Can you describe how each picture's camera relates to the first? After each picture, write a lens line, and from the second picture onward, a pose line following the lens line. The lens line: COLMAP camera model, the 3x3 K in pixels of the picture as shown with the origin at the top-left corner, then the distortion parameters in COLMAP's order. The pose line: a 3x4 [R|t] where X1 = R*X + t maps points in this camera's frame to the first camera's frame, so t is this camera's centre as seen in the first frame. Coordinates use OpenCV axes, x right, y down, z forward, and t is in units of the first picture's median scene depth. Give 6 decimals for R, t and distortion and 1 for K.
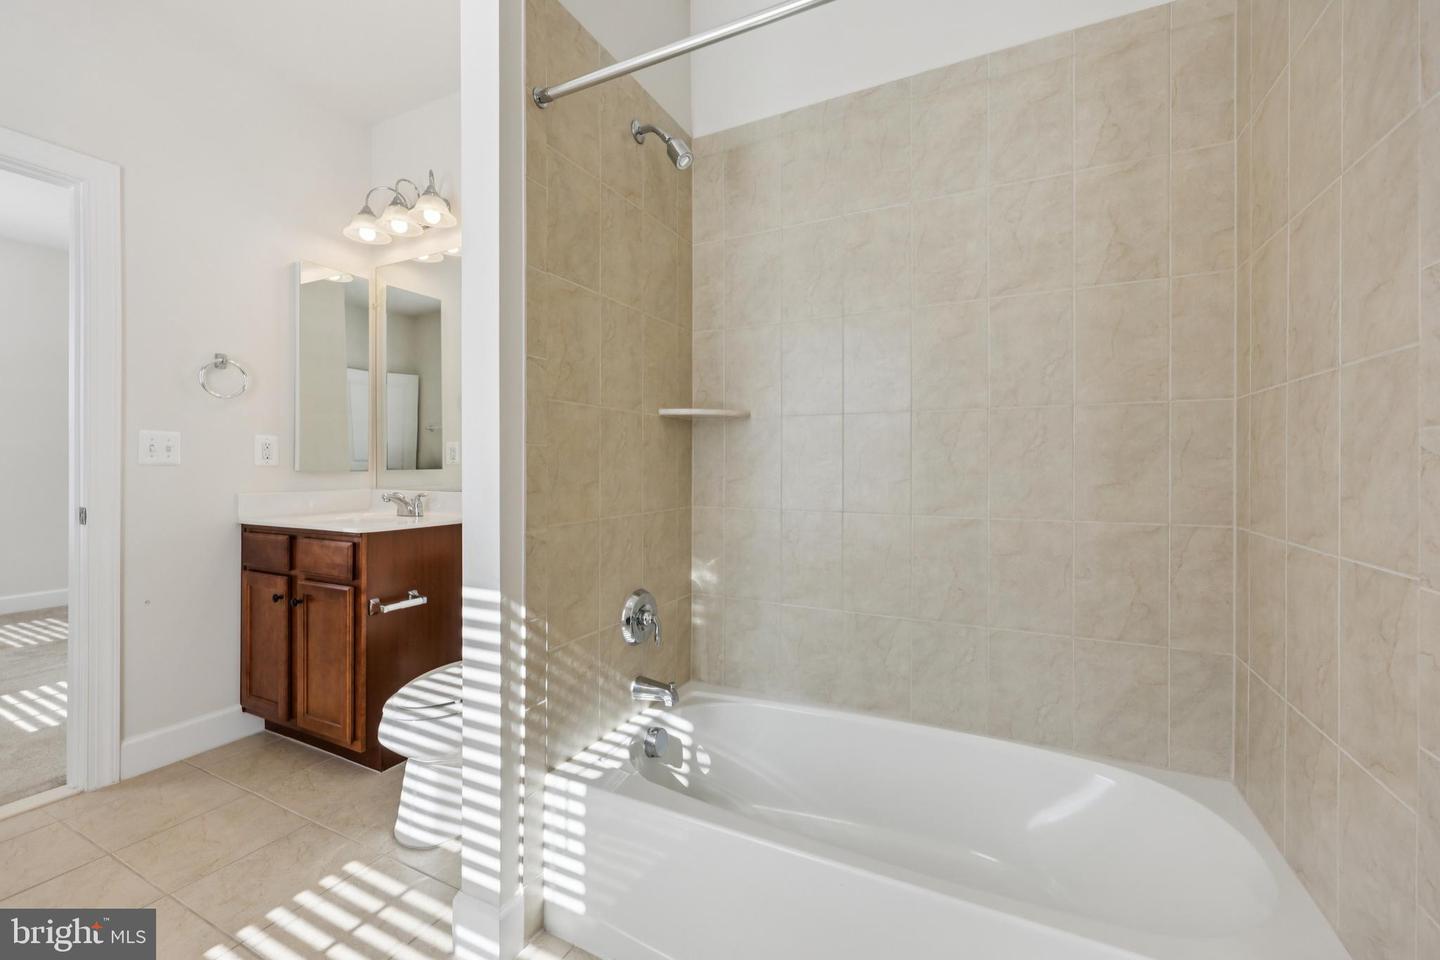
lens RADIAL K [[585.0, 0, 724.2], [0, 585.0, 464.6], [0, 0, 1]] dist [0.000483, 0.000530]
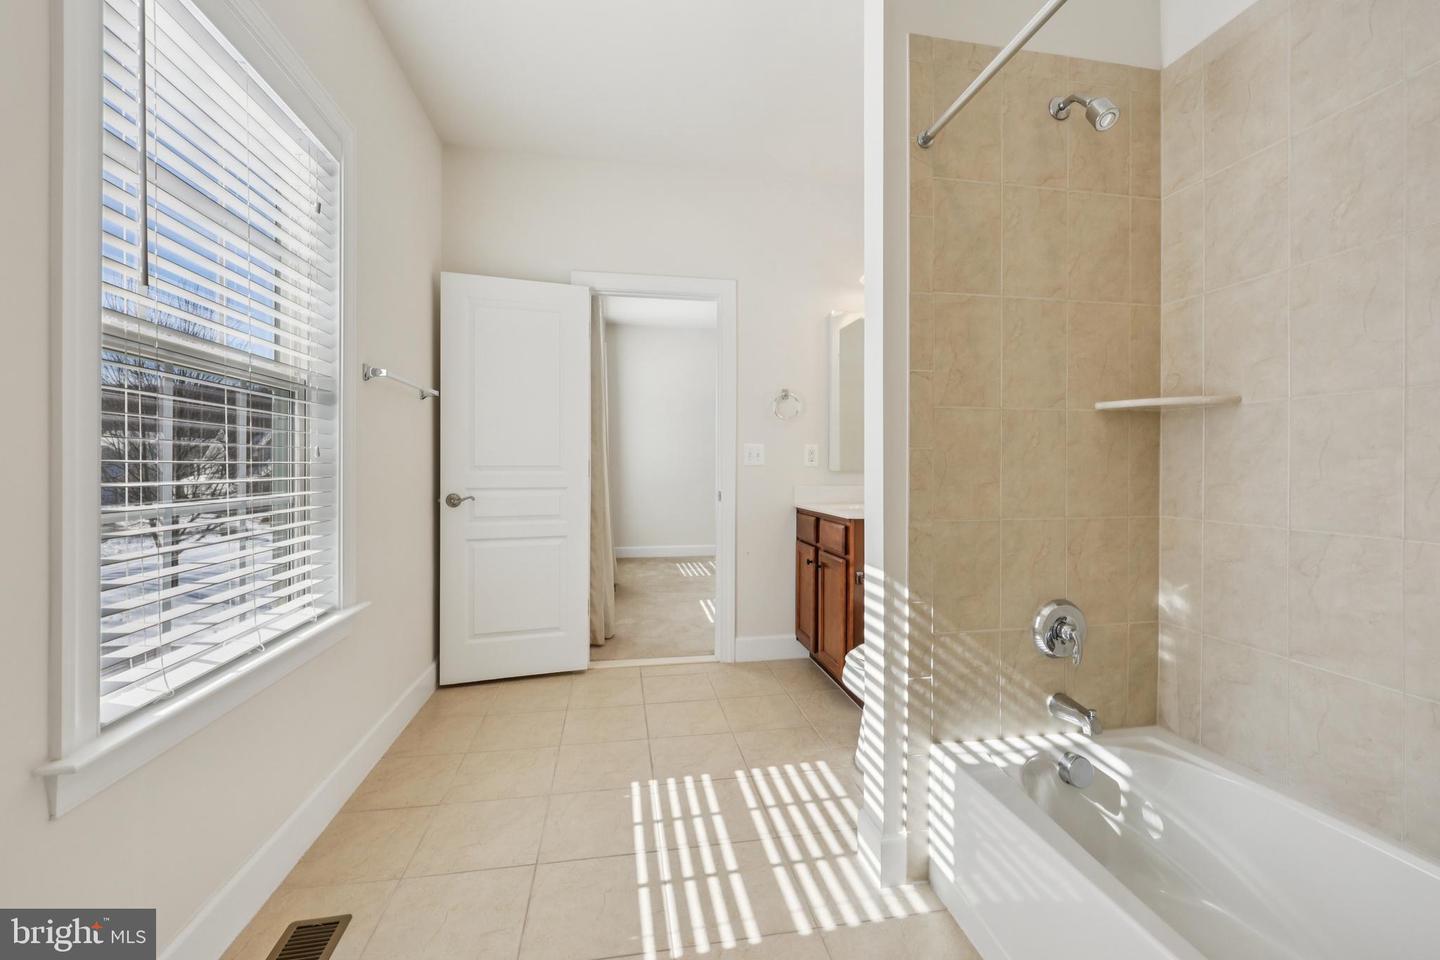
lens RADIAL K [[585.0, 0, 724.2], [0, 585.0, 464.6], [0, 0, 1]] dist [0.000483, 0.000530]
pose [[0.599198, -0.001848, -0.800598, 0.281969], [0.000574, 0.999998, -0.001878, 0.000148], [0.800600, 0.000666, 0.599198, 0.014297]]
